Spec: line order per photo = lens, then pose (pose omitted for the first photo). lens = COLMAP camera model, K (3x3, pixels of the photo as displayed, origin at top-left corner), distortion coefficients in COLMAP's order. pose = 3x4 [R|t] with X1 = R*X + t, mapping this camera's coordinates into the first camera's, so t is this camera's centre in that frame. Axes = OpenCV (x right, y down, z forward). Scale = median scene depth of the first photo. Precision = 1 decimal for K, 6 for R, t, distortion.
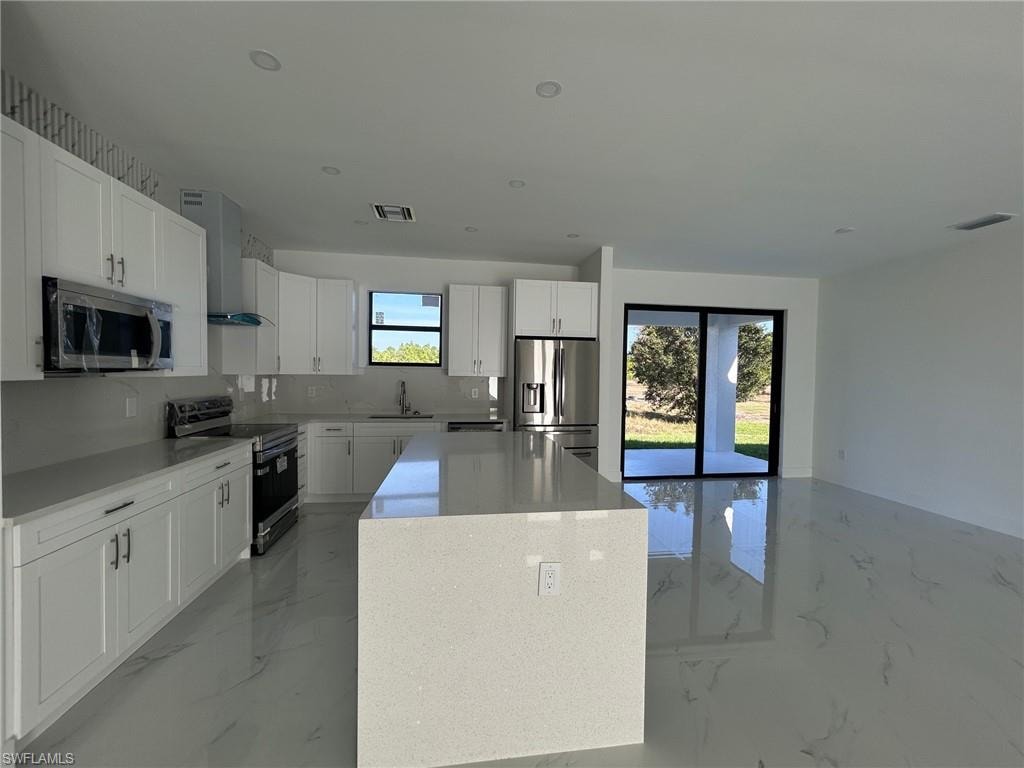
lens RADIAL K [[413.6, 0, 515.1], [0, 413.6, 383.0], [0, 0, 1]] dist [0.000337, -0.000216]
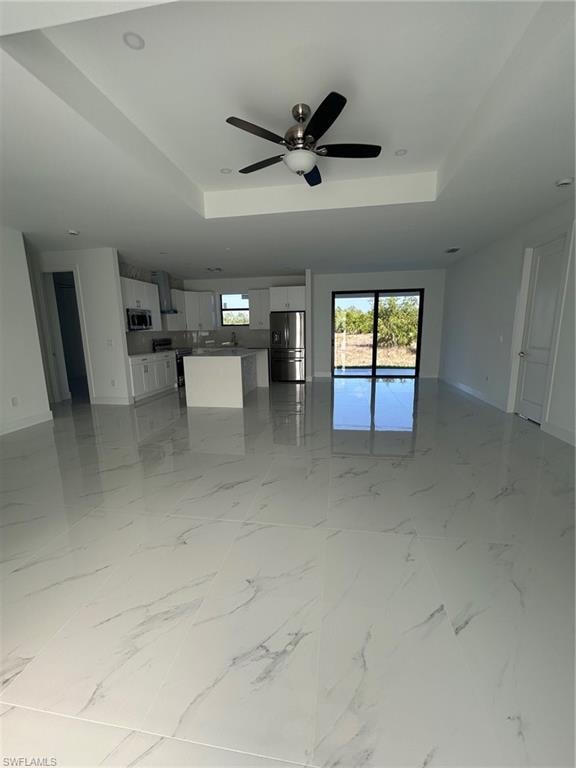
lens RADIAL K [[310.2, 0, 289.4], [0, 310.2, 384.7], [0, 0, 1]] dist [0.000337, -0.000216]
pose [[0.955270, 0.022116, -0.294906, 0.931279], [0.022651, 0.988799, 0.147524, 0.062876], [0.294865, -0.147605, 0.944069, -1.059830]]
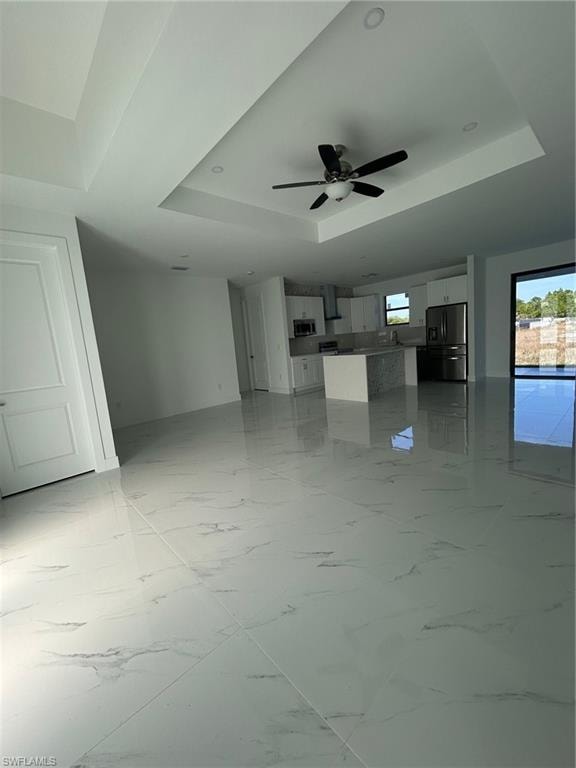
lens RADIAL K [[310.2, 0, 289.4], [0, 310.2, 384.7], [0, 0, 1]] dist [0.000337, -0.000216]
pose [[0.562414, 0.051926, -0.825224, 1.467194], [0.073742, 0.990899, 0.112608, 0.089343], [0.823561, -0.124186, 0.553467, -0.937583]]
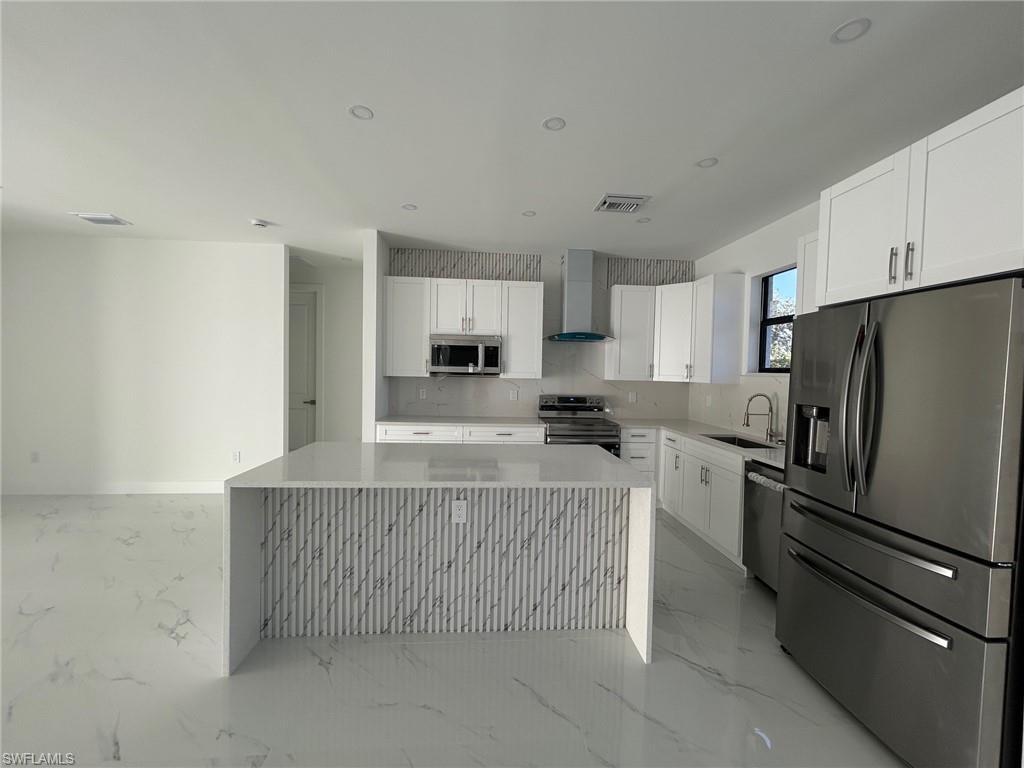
lens RADIAL K [[413.6, 0, 515.1], [0, 413.6, 383.0], [0, 0, 1]] dist [0.000337, -0.000216]
pose [[-0.060921, 0.013839, -0.998047, 0.744931], [-0.049335, 0.998640, 0.016859, -0.021876], [0.996923, 0.050266, -0.060156, 0.967580]]
